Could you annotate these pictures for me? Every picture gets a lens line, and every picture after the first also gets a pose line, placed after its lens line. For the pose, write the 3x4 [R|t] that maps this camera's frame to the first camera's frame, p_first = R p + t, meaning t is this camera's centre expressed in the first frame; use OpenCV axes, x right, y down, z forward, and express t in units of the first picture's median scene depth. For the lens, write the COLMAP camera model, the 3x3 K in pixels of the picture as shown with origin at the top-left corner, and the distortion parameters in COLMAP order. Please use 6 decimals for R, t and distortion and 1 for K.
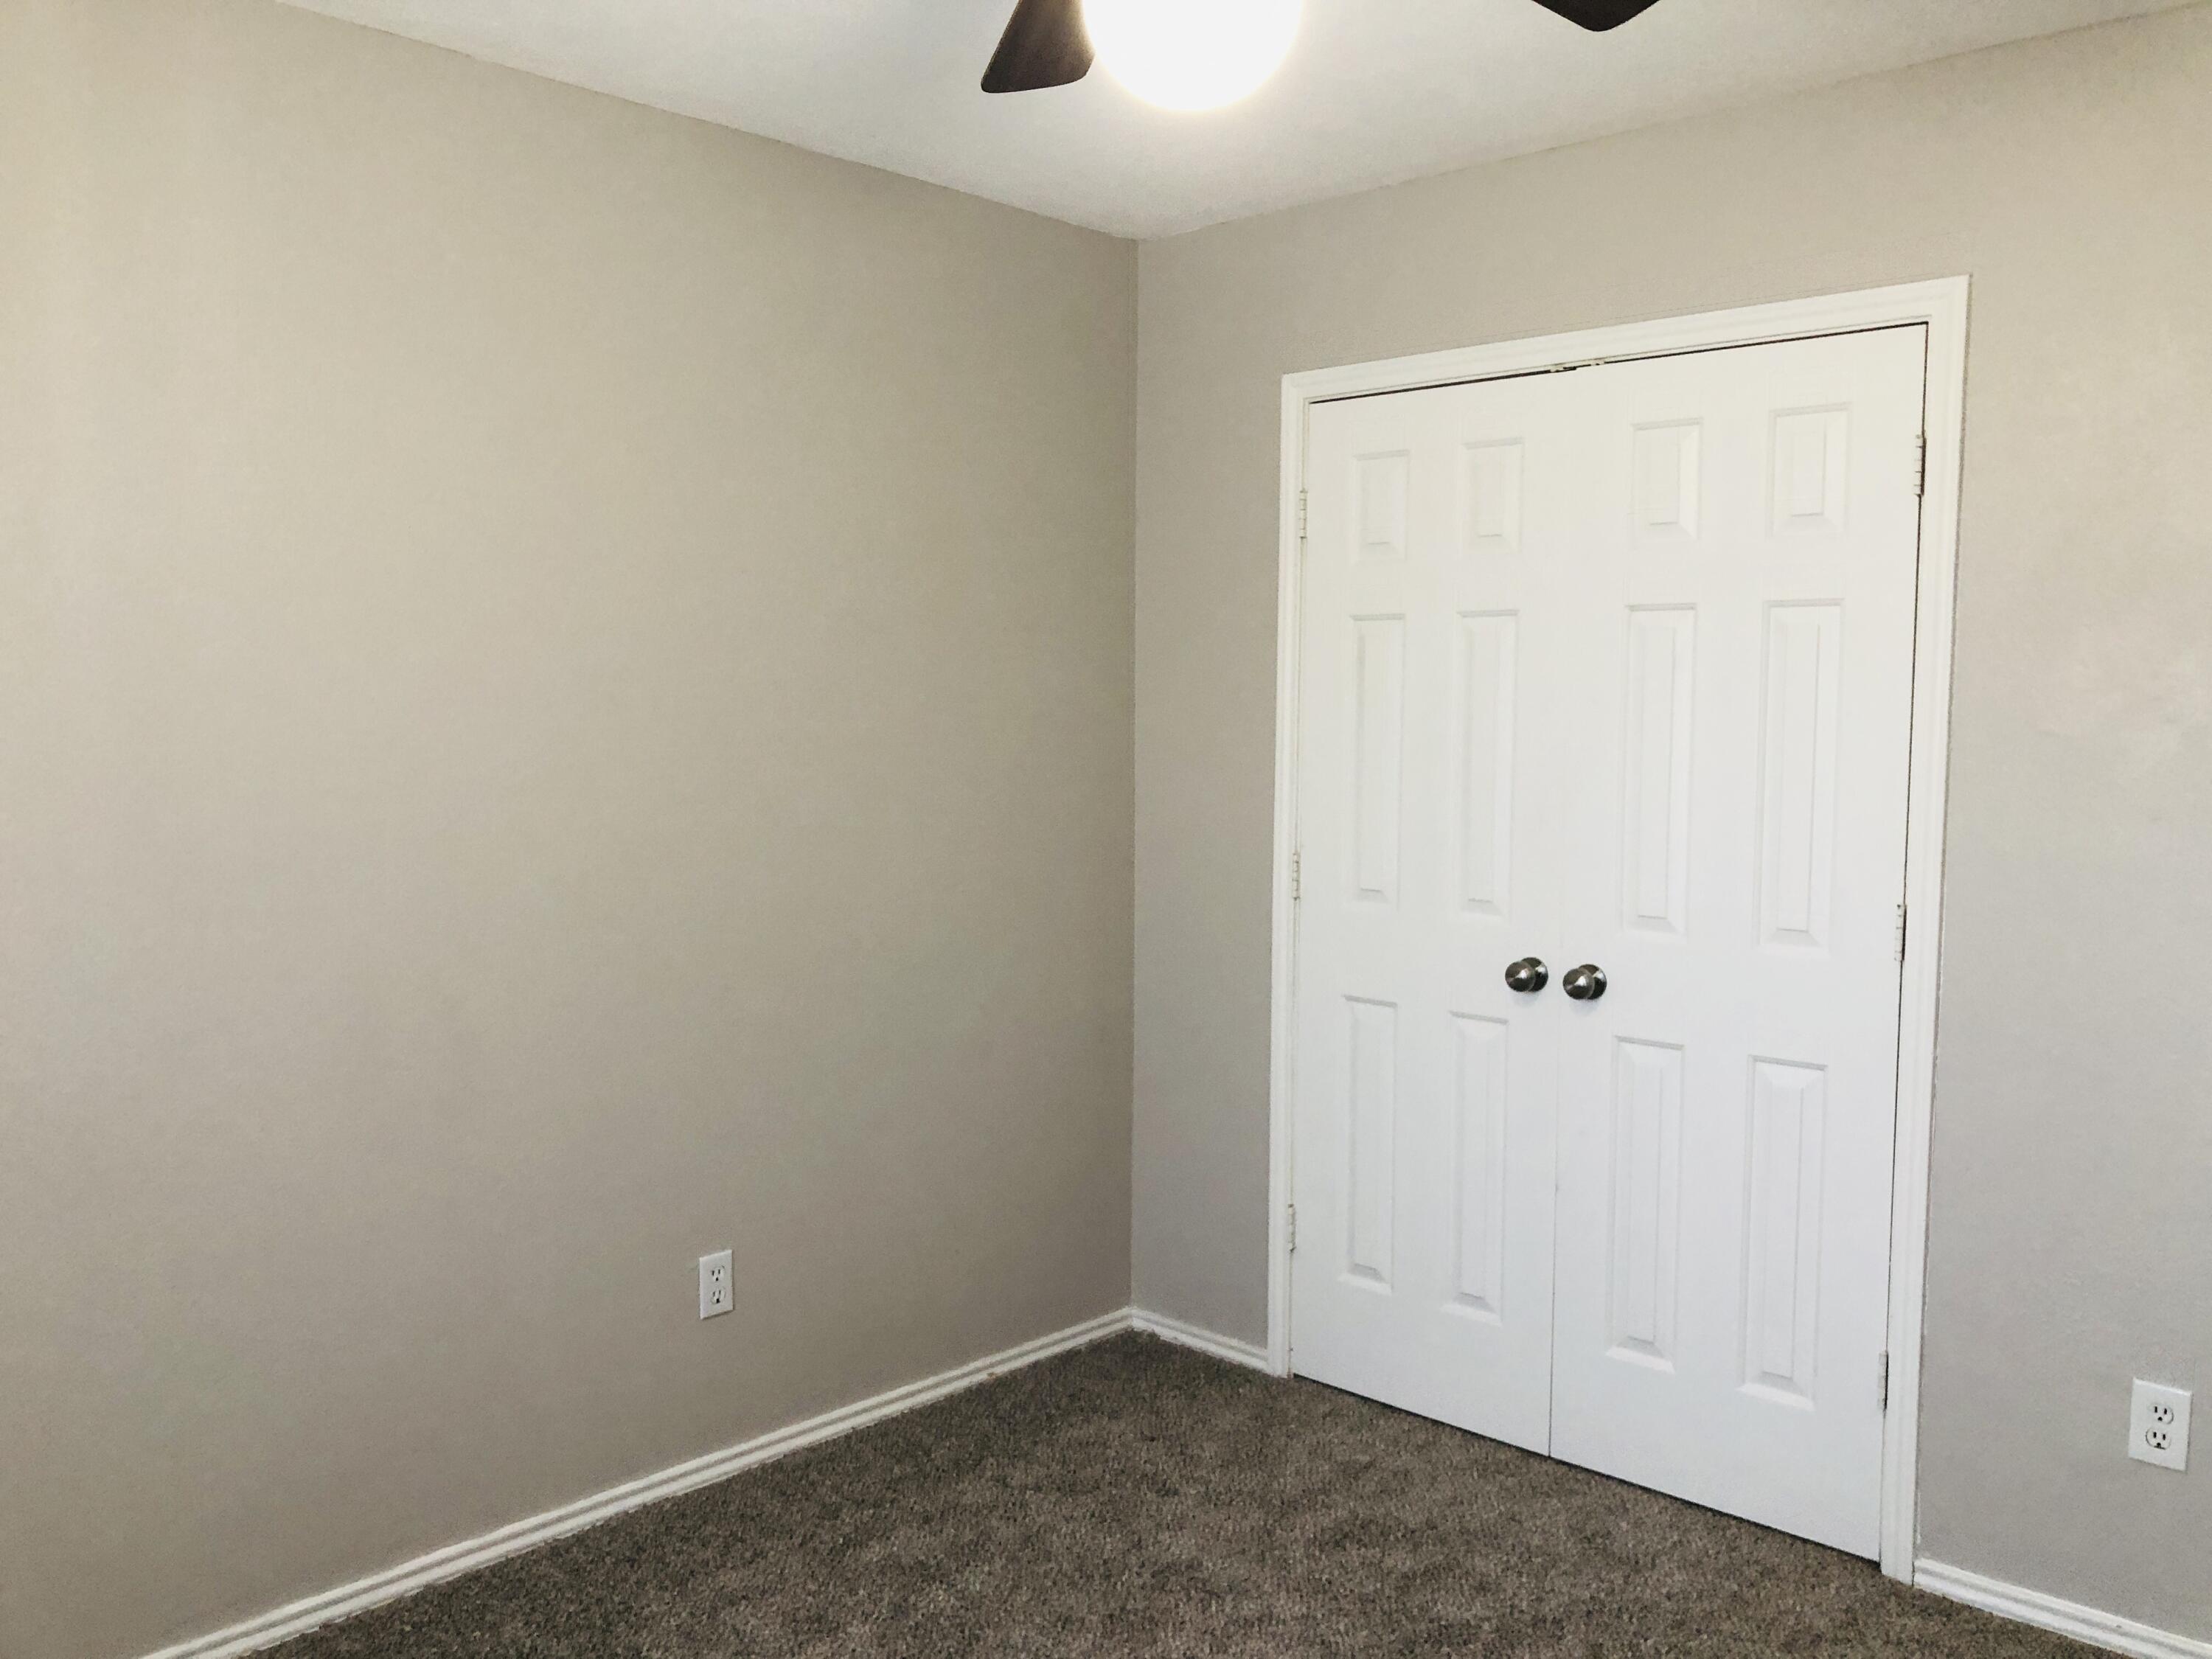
lens RADIAL K [[1825.5, 0, 1106.0], [0, 1825.5, 829.5], [0, 0, 1]] dist [-0.002860, -0.004716]
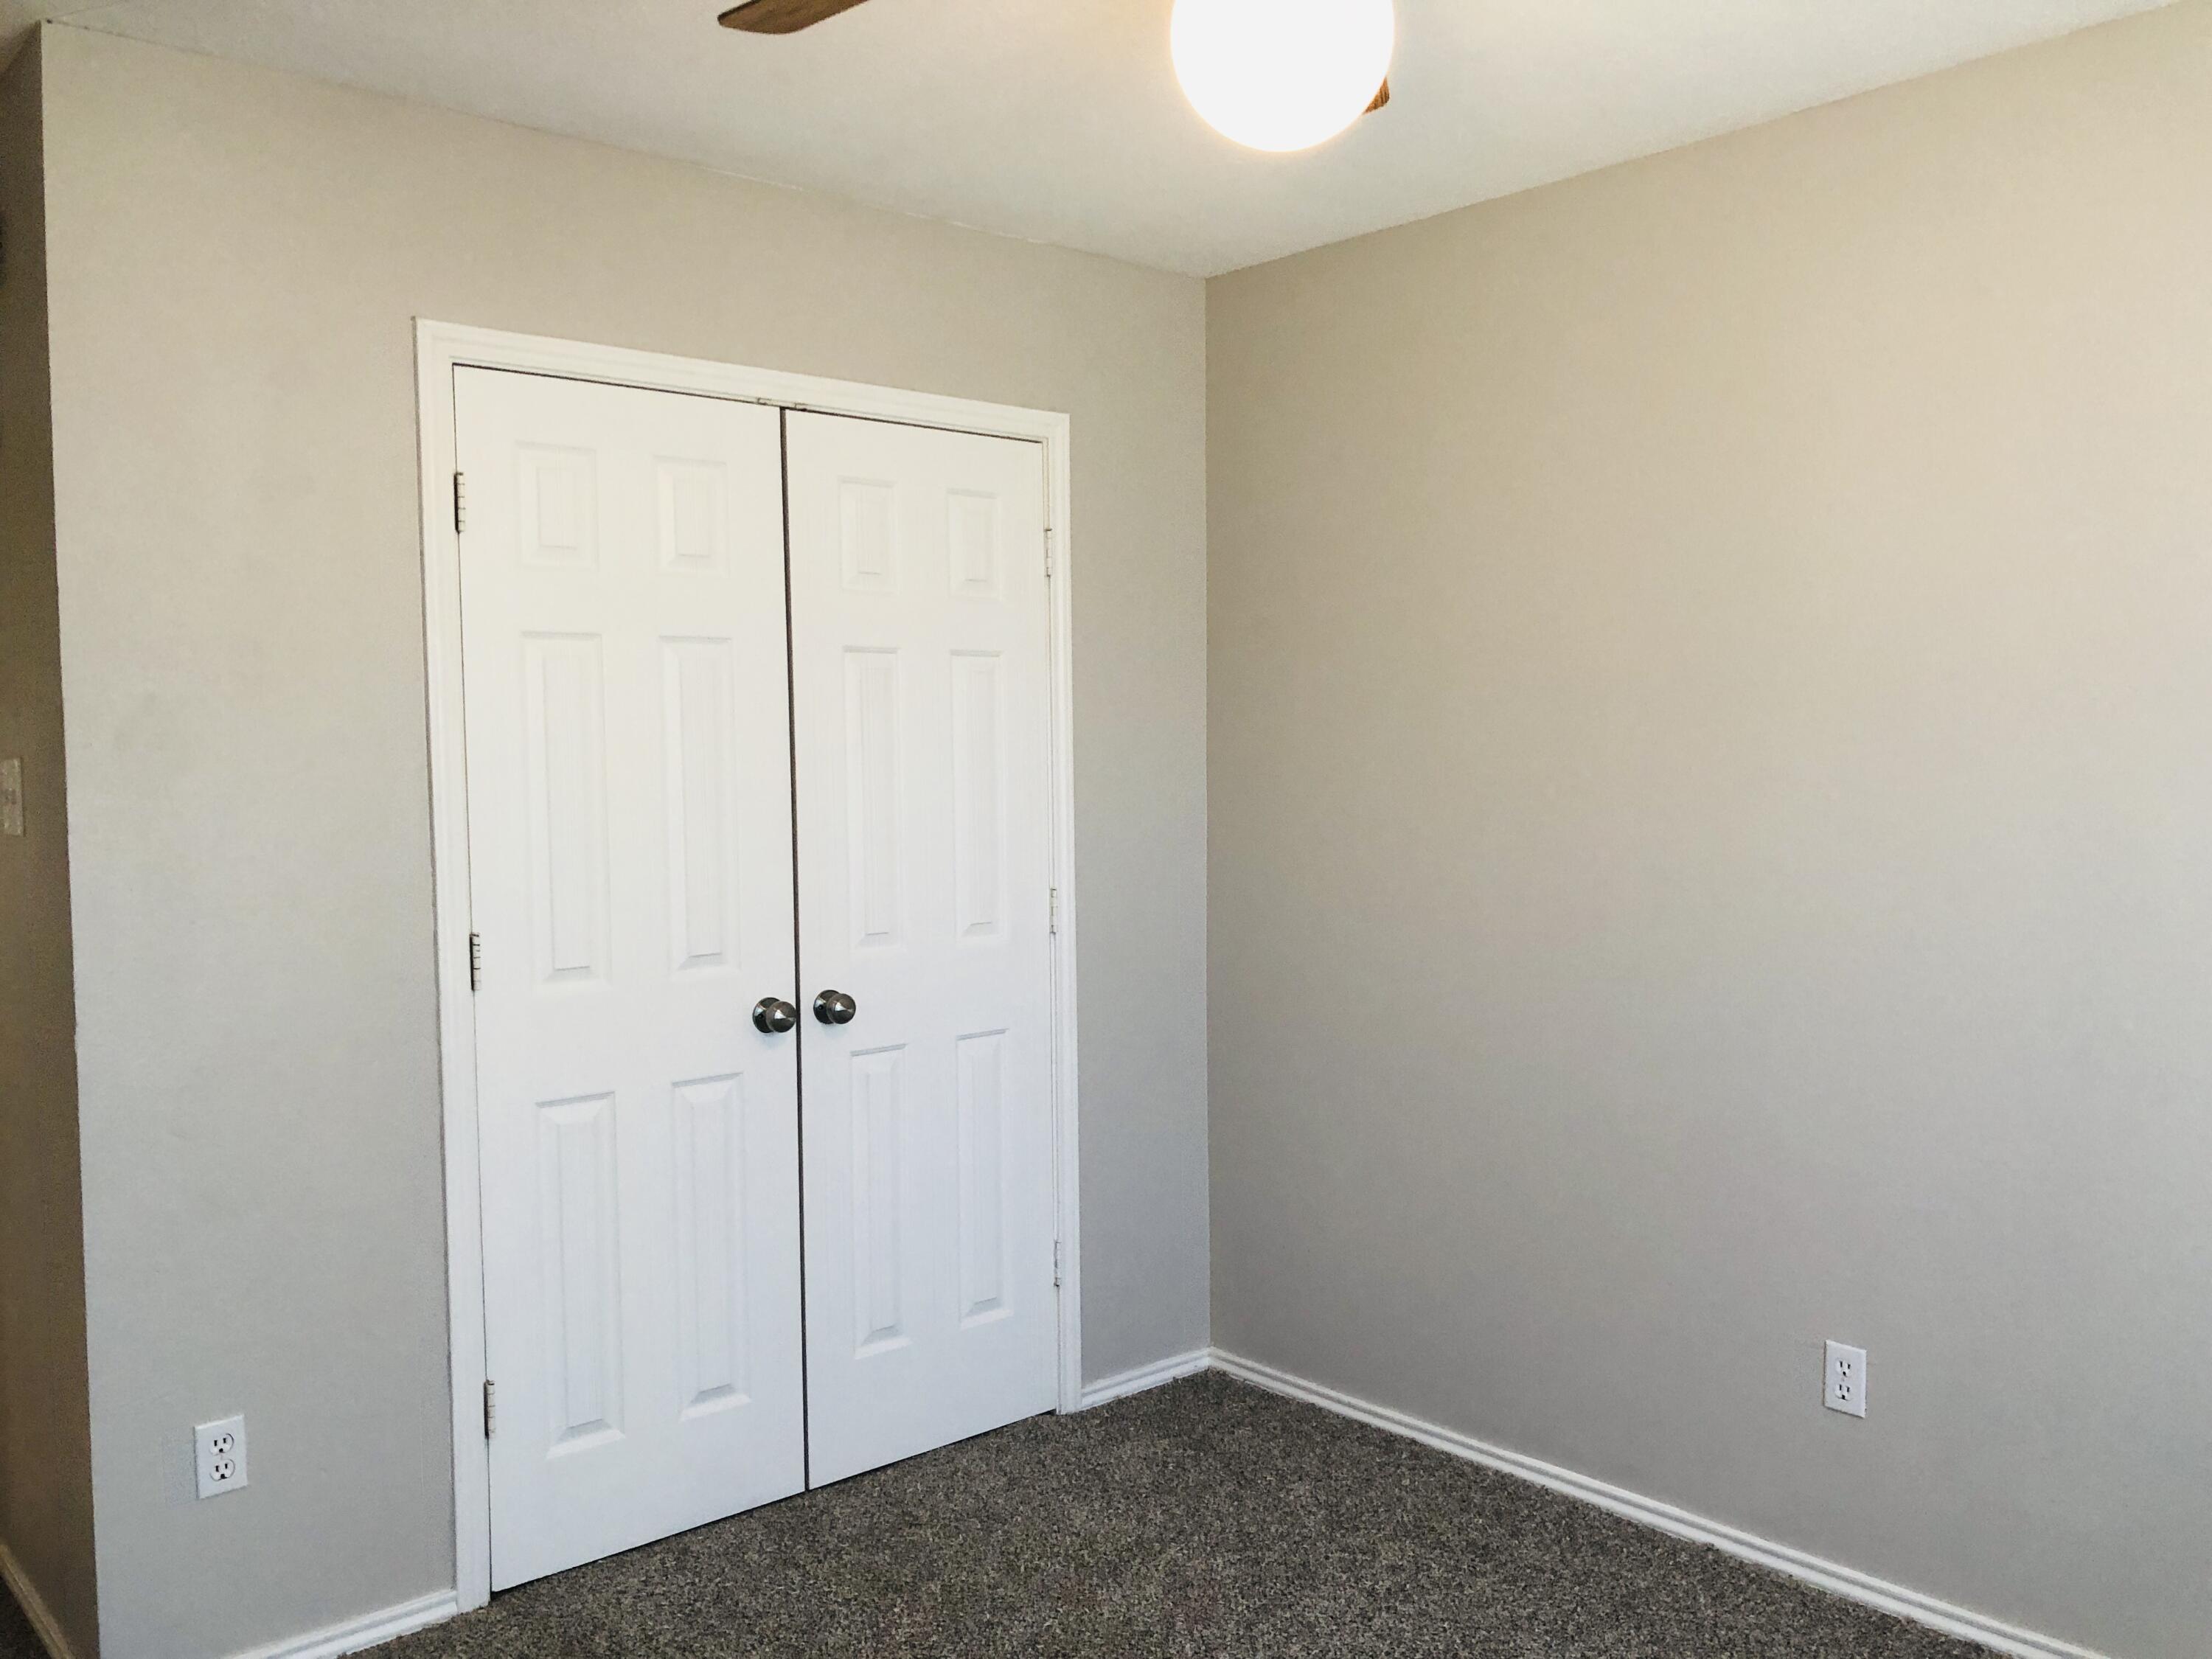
lens RADIAL K [[1764.0, 0, 1106.0], [0, 1764.0, 829.5], [0, 0, 1]] dist [-0.007357, -0.004426]
pose [[0.087731, -0.048948, 0.994941, -0.700012], [0.094958, 0.994655, 0.040561, -0.041111], [-0.991608, 0.090920, 0.091910, 0.739205]]
